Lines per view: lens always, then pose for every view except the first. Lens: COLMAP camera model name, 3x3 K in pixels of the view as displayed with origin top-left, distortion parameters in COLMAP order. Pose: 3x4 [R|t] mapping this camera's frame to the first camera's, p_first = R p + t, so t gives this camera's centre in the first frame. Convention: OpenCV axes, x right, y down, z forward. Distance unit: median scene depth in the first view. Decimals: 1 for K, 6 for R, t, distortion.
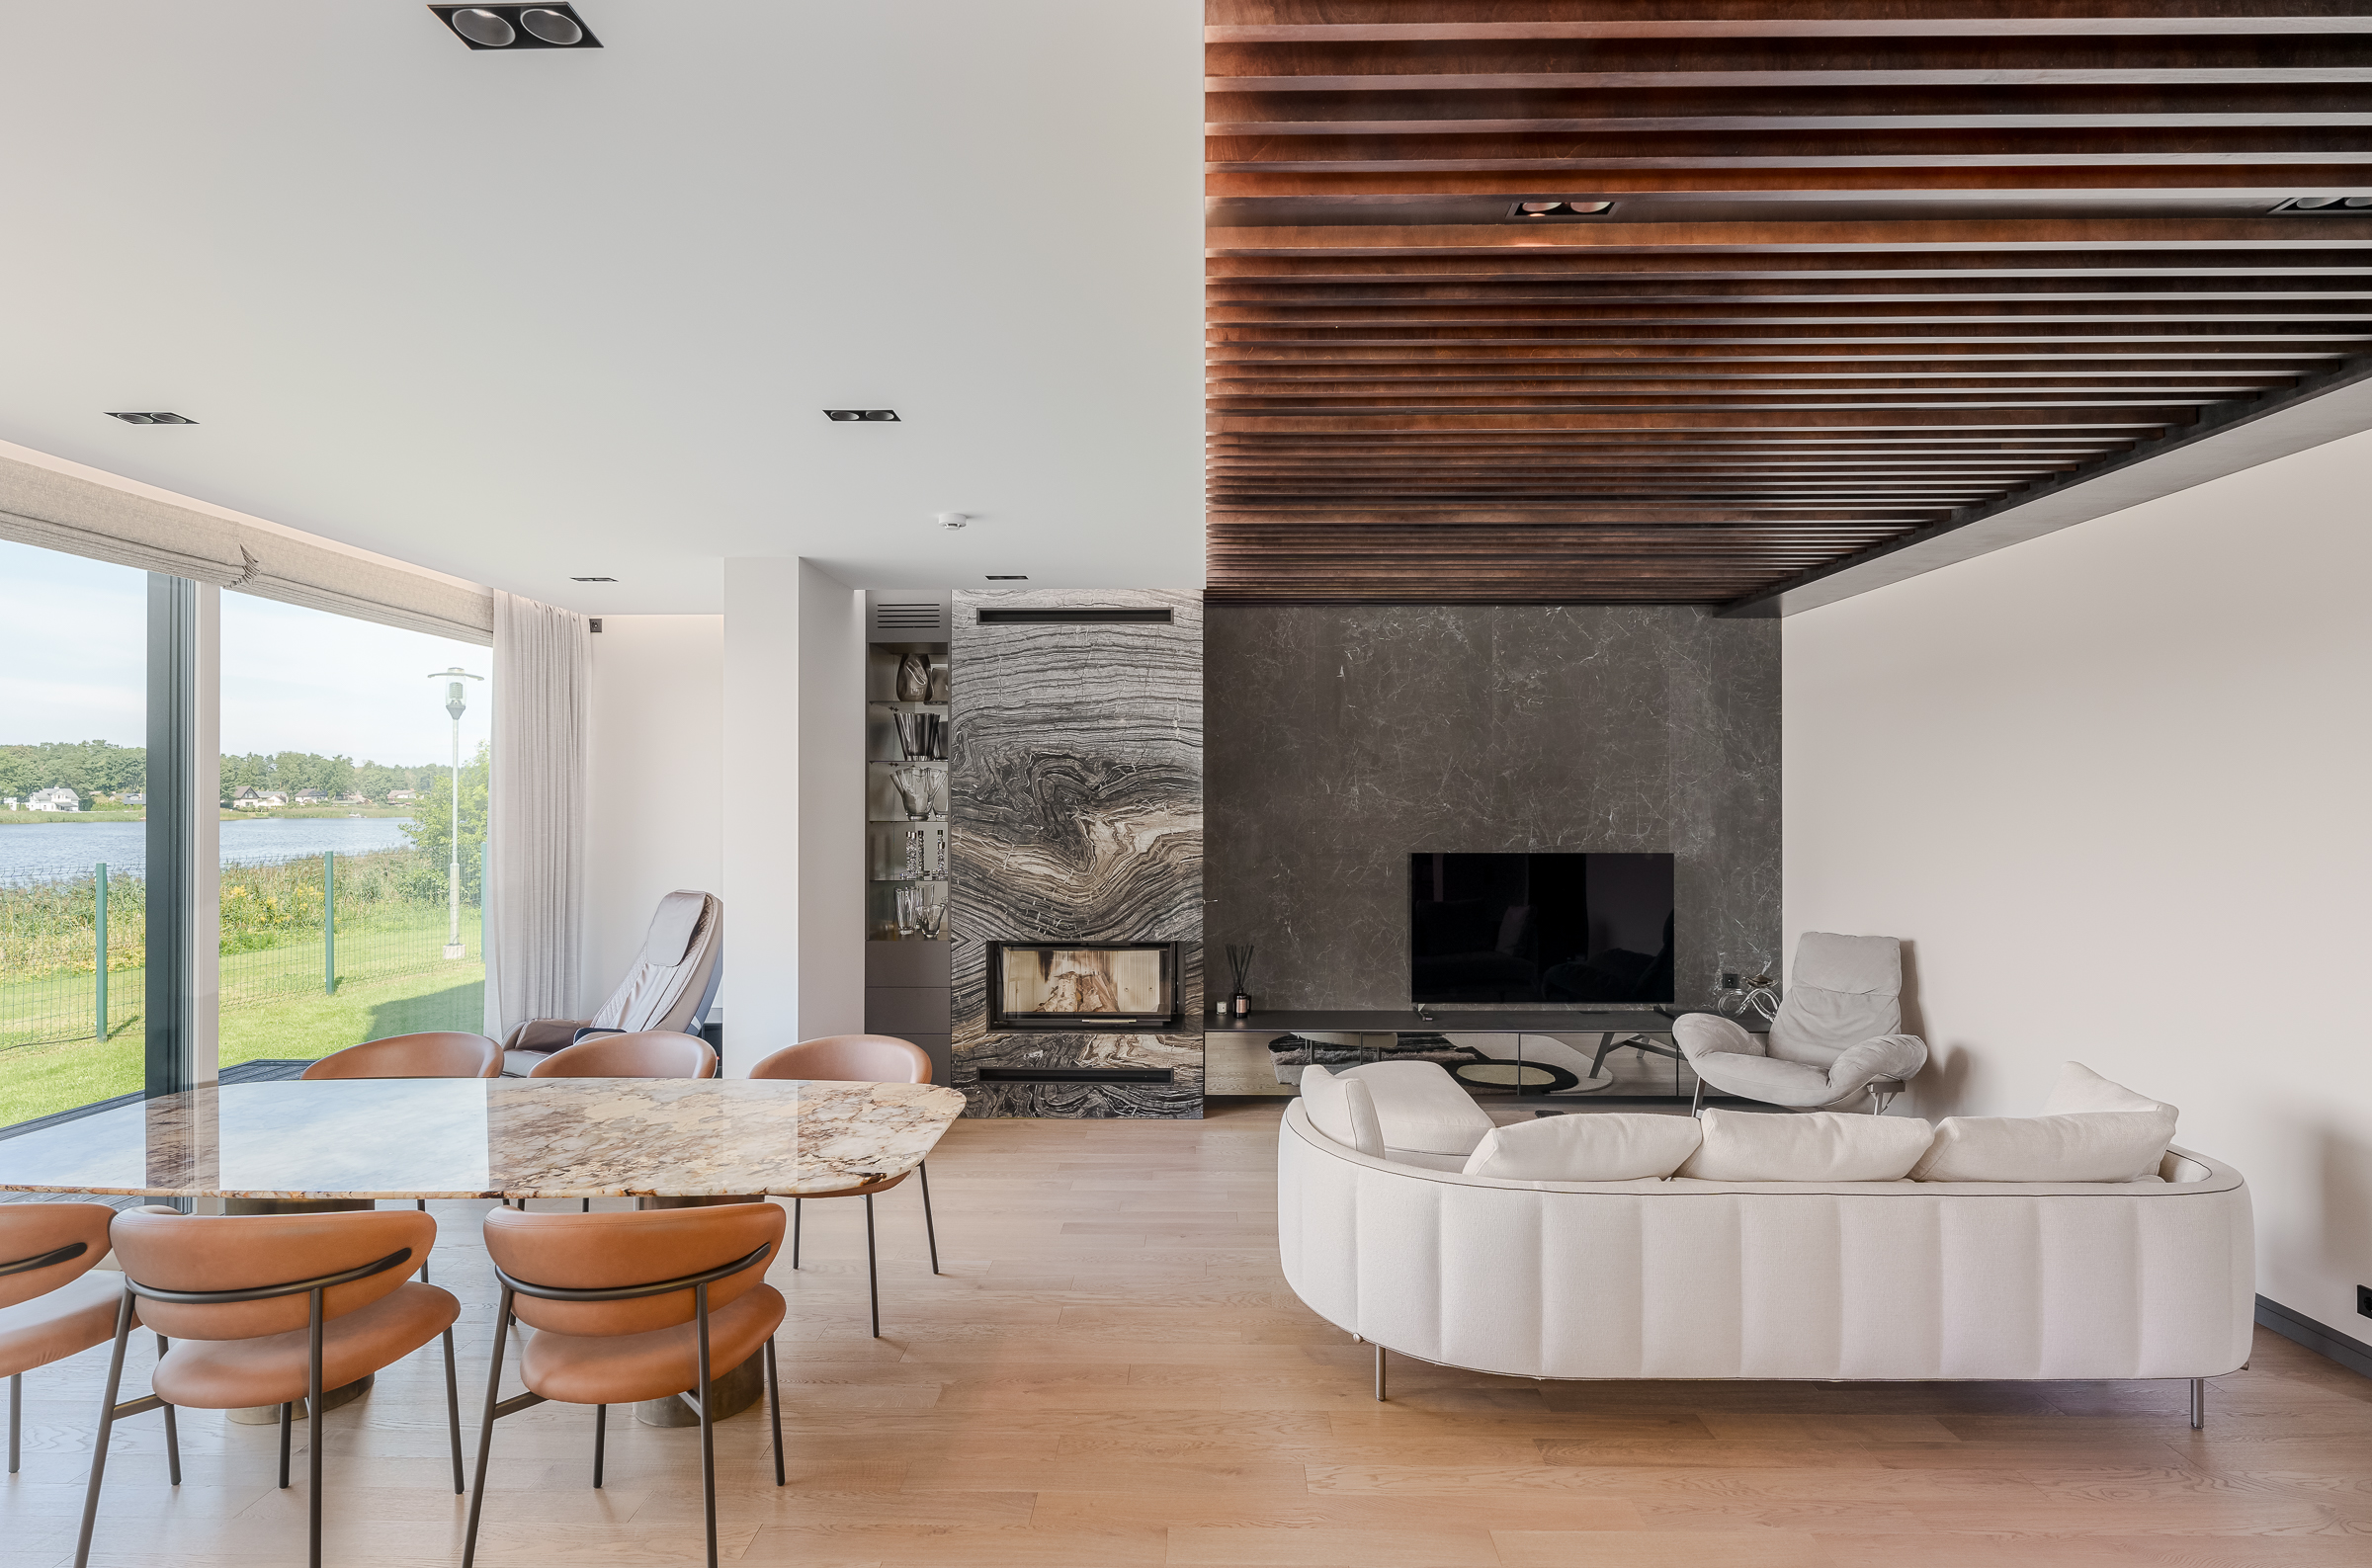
lens RADIAL K [[1193.7, 0, 1192.0], [0, 1193.7, 809.6], [0, 0, 1]] dist [-0.004055, 0.000632]
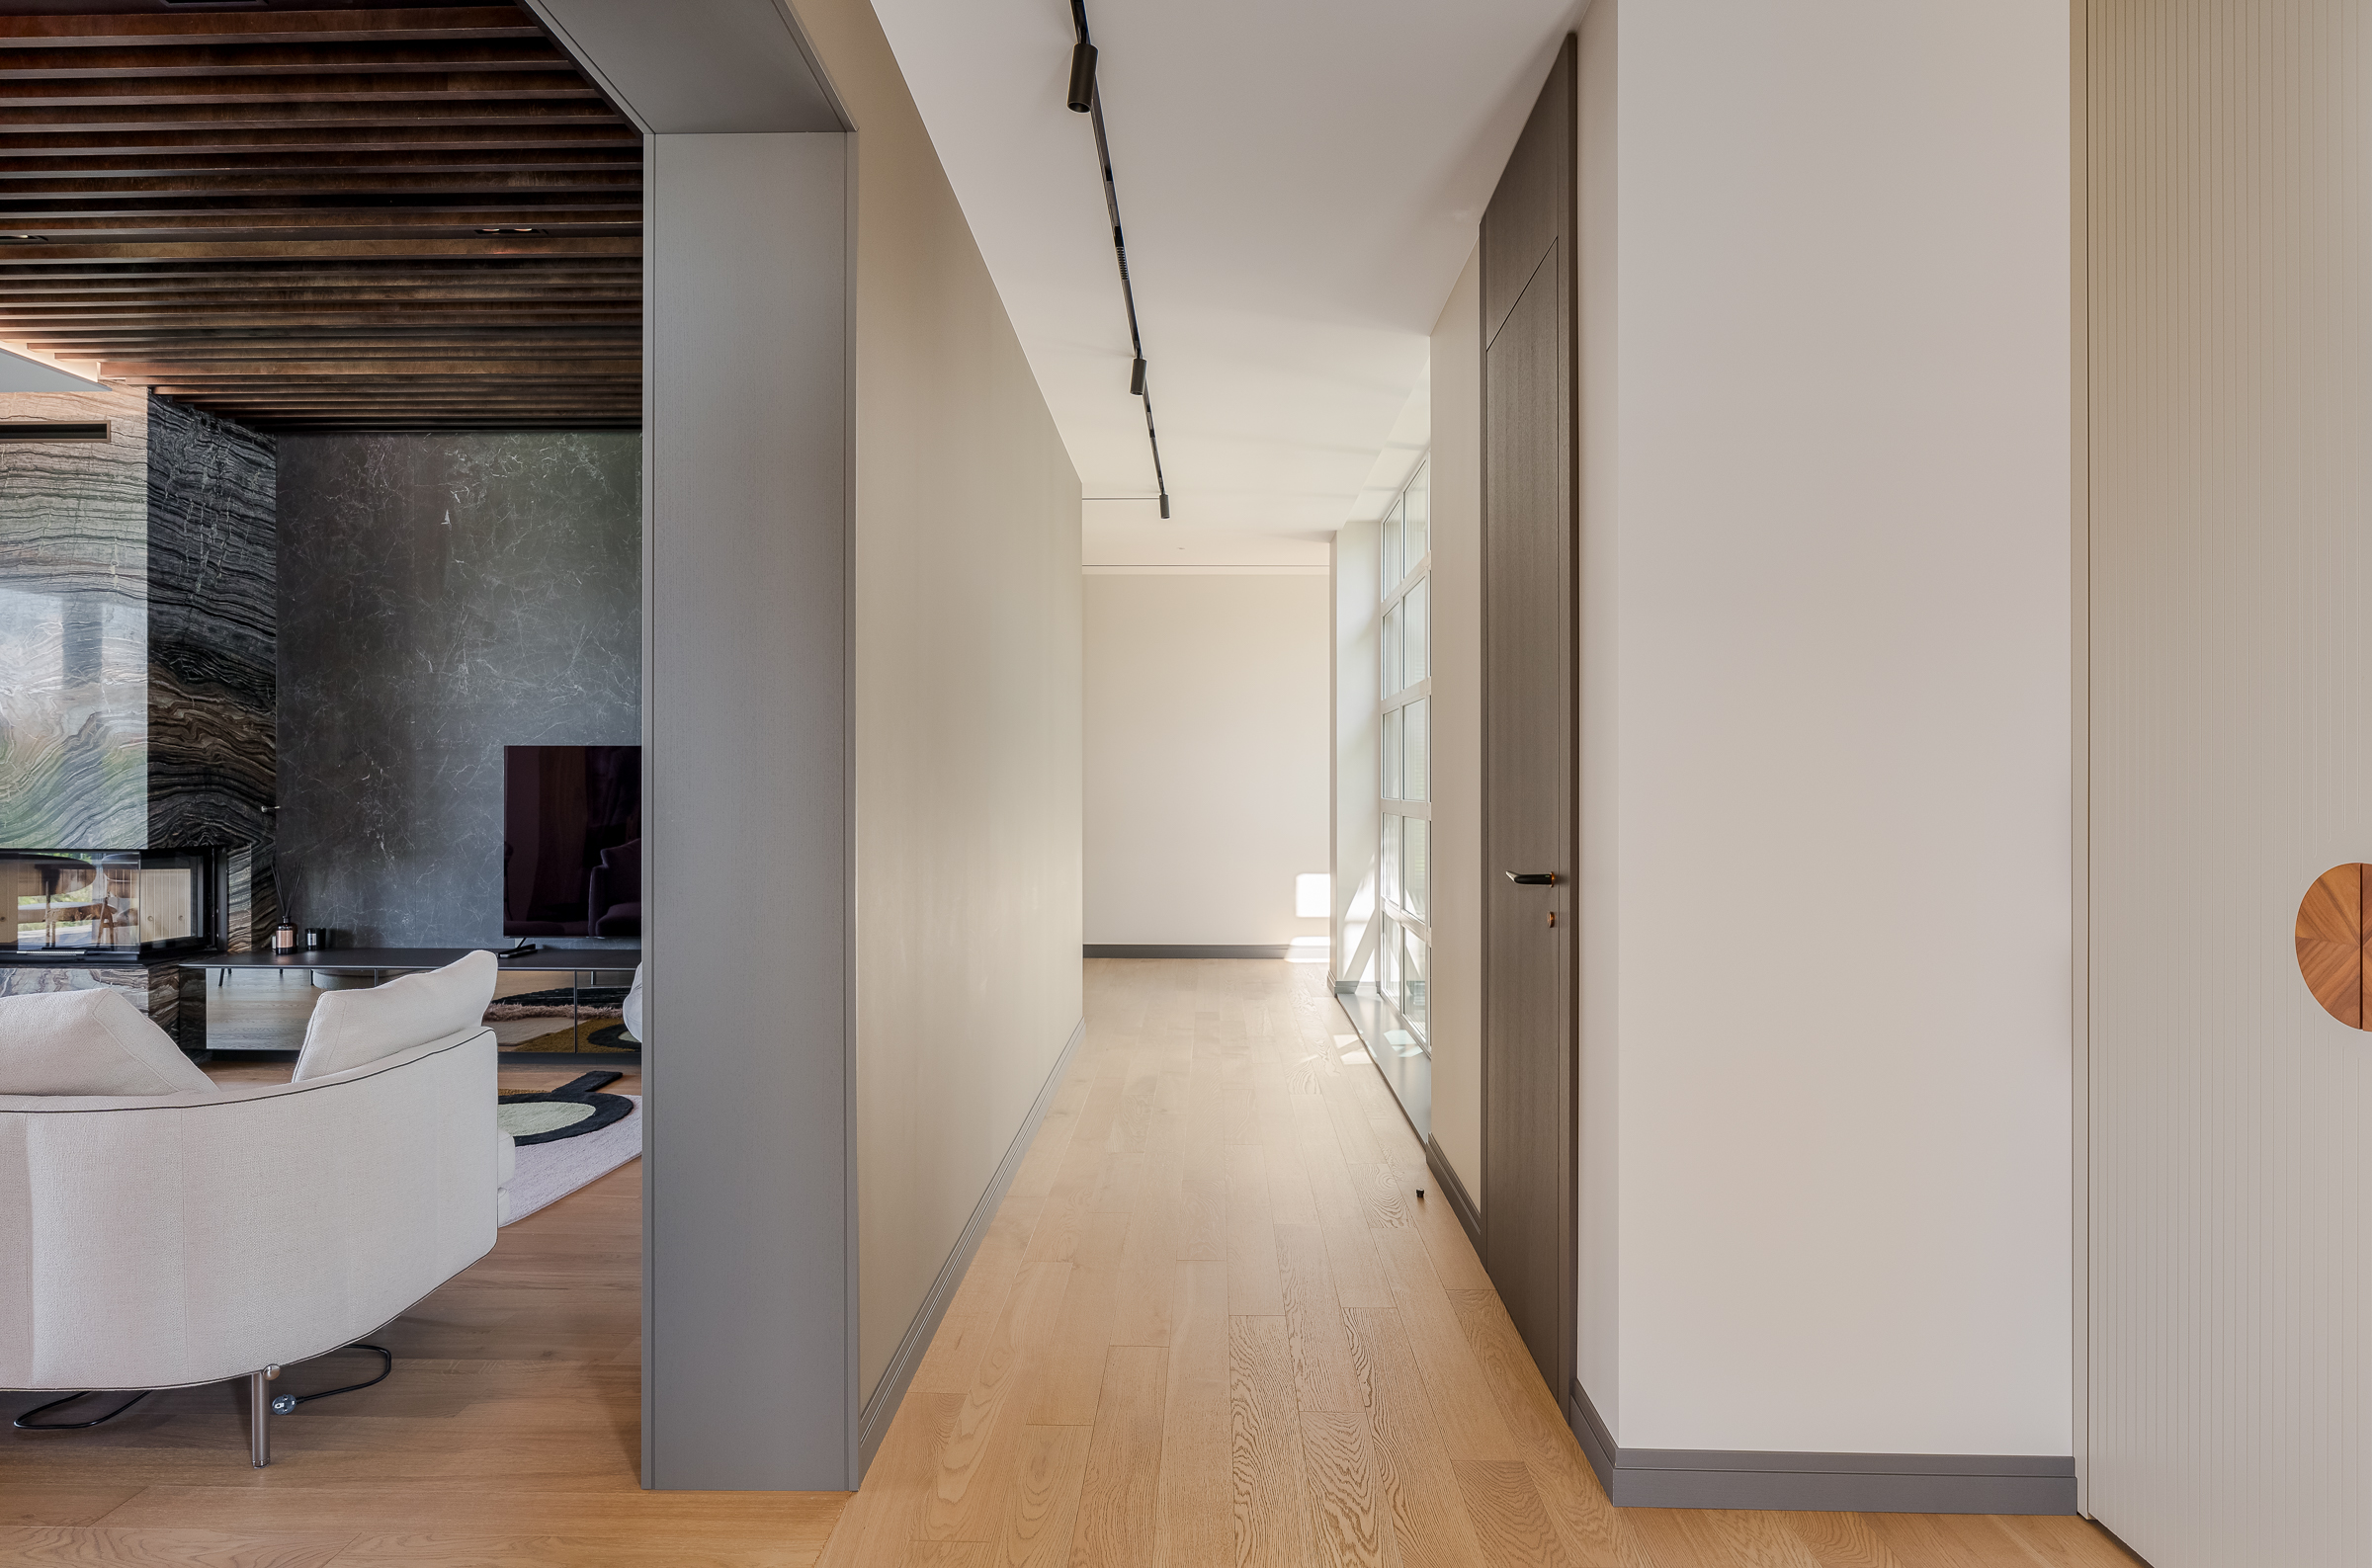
lens RADIAL K [[1368.2, 0, 1193.3], [0, 1368.2, 780.7], [0, 0, 1]] dist [-0.003956, -0.000959]
pose [[0.999936, 0.001755, -0.011199, 0.698261], [-0.001813, 0.999985, -0.005132, 0.068707], [0.011190, 0.005152, 0.999924, 0.117393]]
